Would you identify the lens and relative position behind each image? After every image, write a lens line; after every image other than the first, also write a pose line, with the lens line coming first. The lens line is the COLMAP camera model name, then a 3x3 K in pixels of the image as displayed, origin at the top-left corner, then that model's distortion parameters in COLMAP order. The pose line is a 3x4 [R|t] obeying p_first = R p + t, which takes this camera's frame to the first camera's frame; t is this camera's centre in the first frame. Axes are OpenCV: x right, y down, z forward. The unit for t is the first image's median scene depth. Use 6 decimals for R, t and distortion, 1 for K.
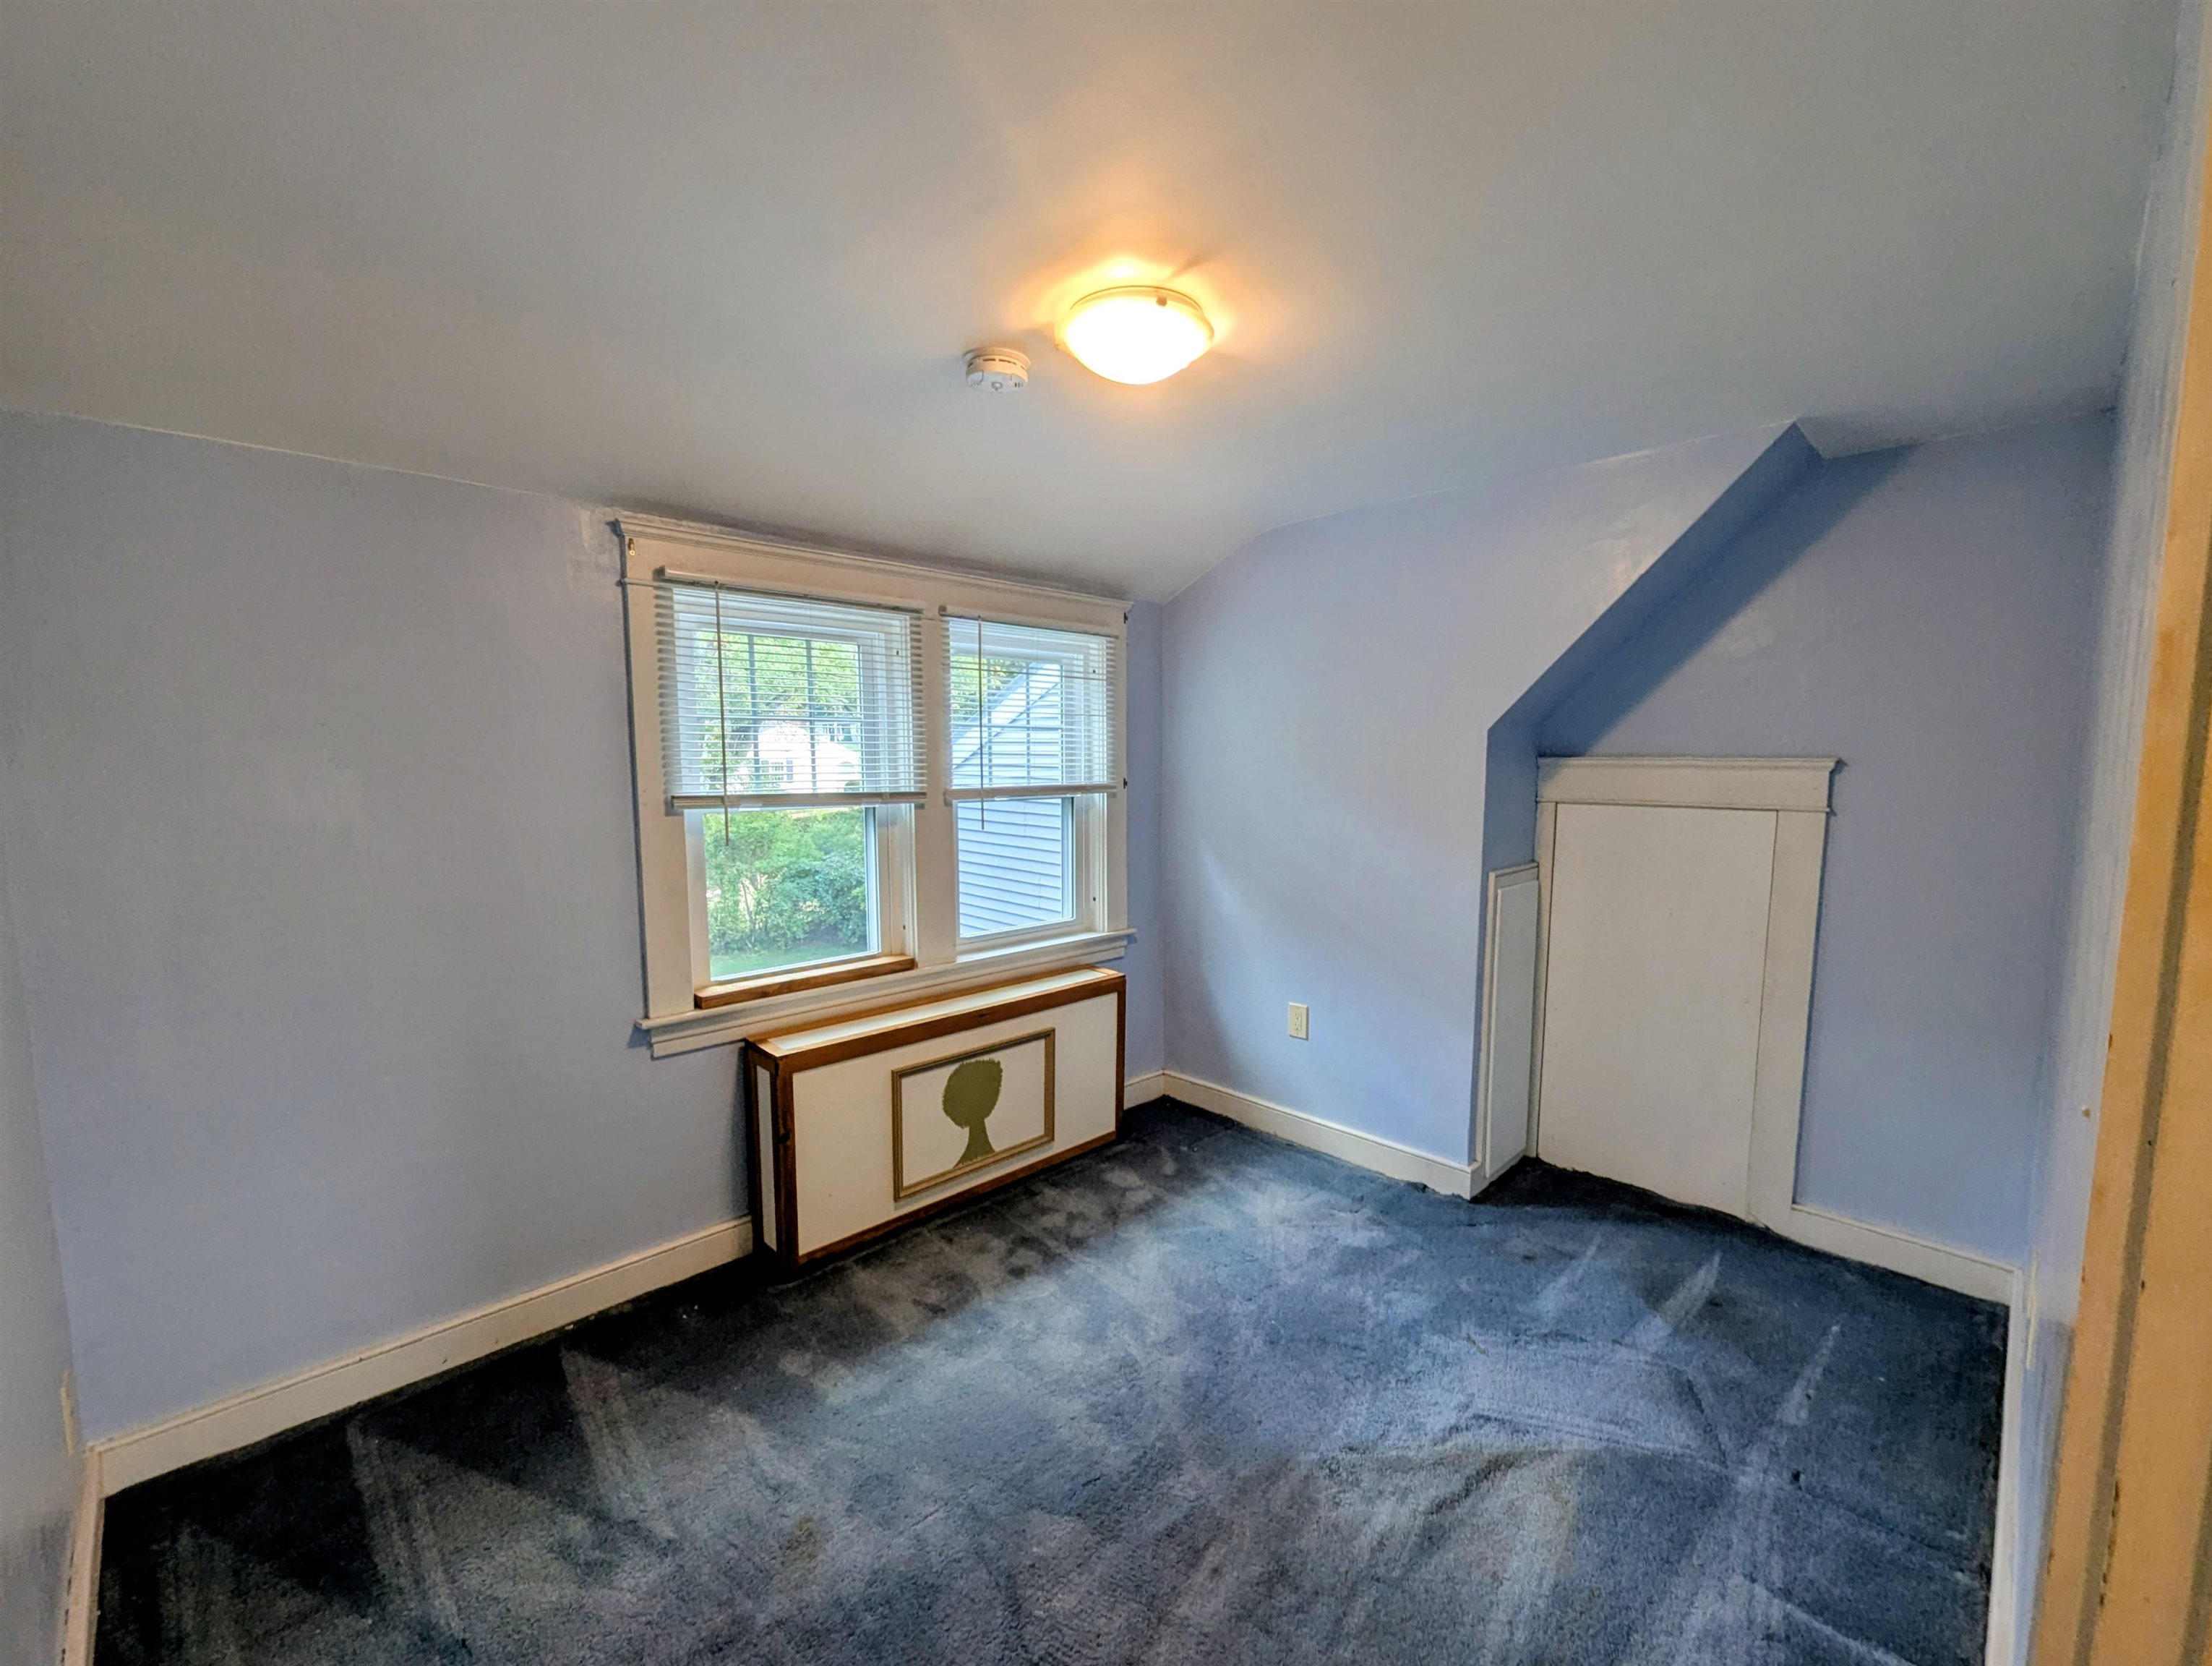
lens RADIAL K [[936.3, 0, 1121.6], [0, 936.3, 849.1], [0, 0, 1]] dist [0.000333, -0.002809]
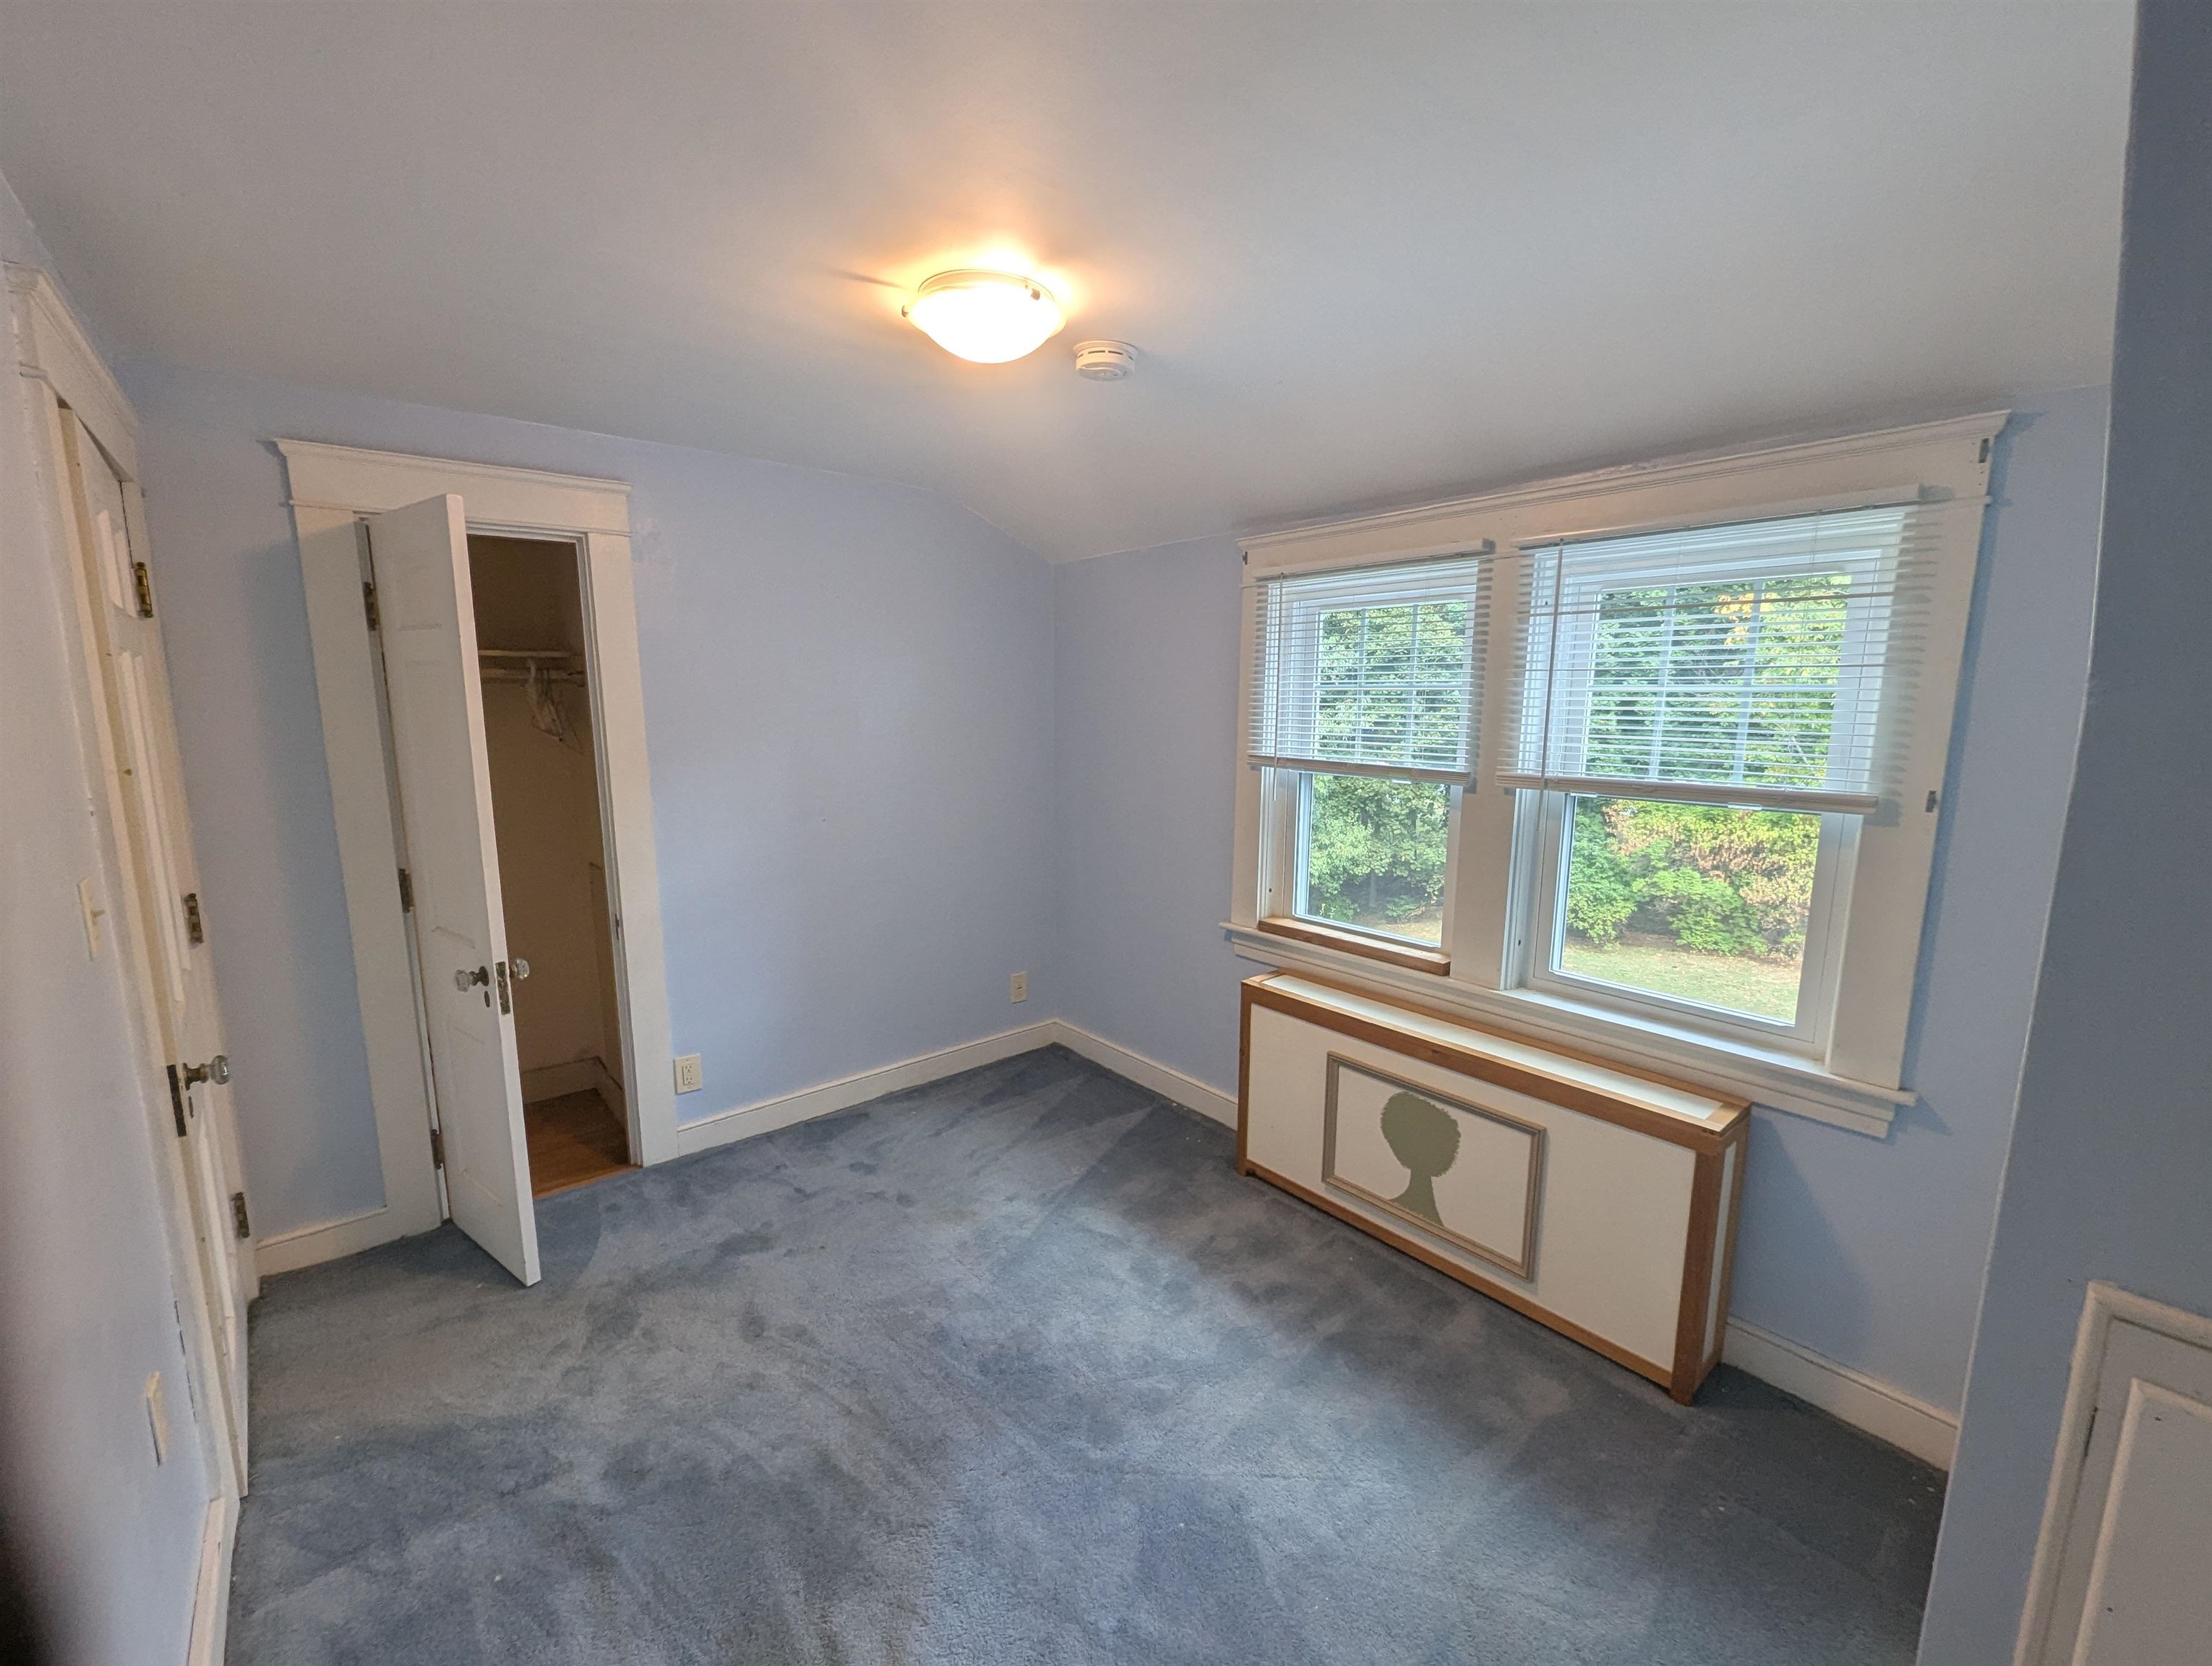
lens RADIAL K [[936.3, 0, 1121.6], [0, 936.3, 849.1], [0, 0, 1]] dist [0.000333, -0.002809]
pose [[-0.089196, 0.152552, -0.984262, 0.653898], [-0.107347, 0.980972, 0.161771, -0.097782], [0.990212, 0.120087, -0.071123, 0.771954]]
